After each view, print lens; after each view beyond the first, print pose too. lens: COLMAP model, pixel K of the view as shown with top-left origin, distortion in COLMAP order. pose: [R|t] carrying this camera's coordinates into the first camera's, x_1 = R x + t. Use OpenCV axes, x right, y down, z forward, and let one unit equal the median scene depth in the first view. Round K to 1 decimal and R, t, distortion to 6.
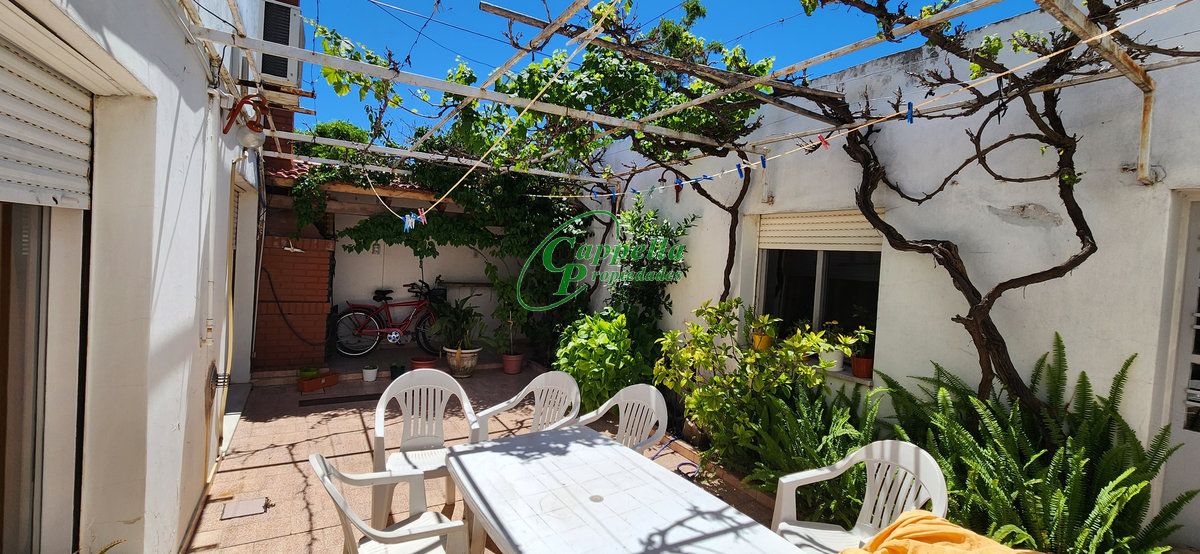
lens RADIAL K [[492.3, 0, 594.2], [0, 492.3, 273.1], [0, 0, 1]] dist [0.003295, -0.000069]
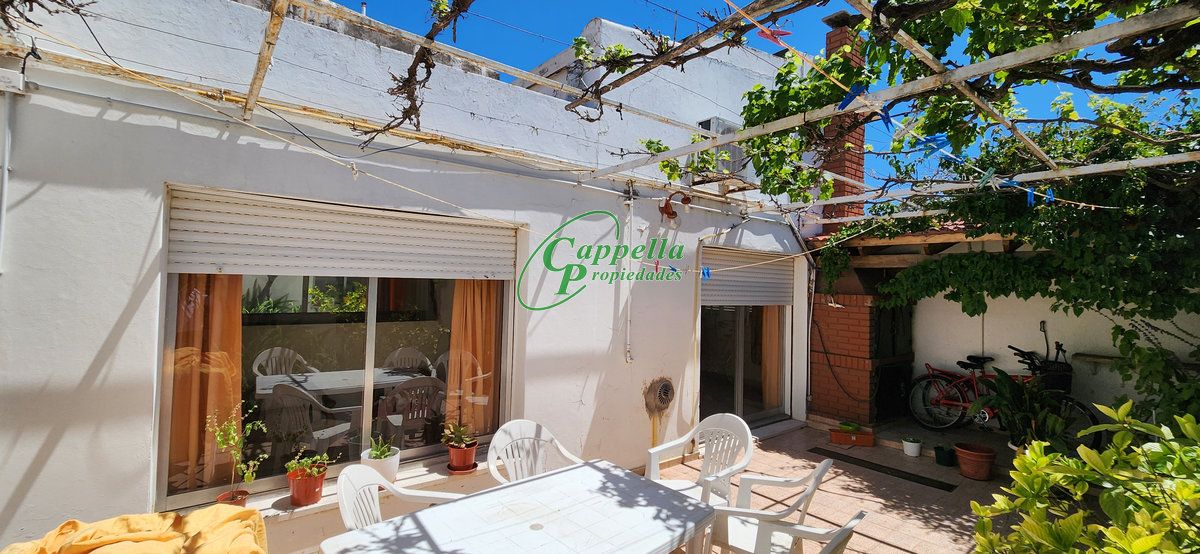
lens RADIAL K [[492.3, 0, 595.2], [0, 492.3, 271.1], [0, 0, 1]] dist [0.003295, -0.000069]
pose [[0.134970, -0.084691, -0.987224, 0.464680], [-0.052613, 0.994322, -0.092493, 0.005943], [0.989452, 0.064425, 0.129747, 0.412448]]
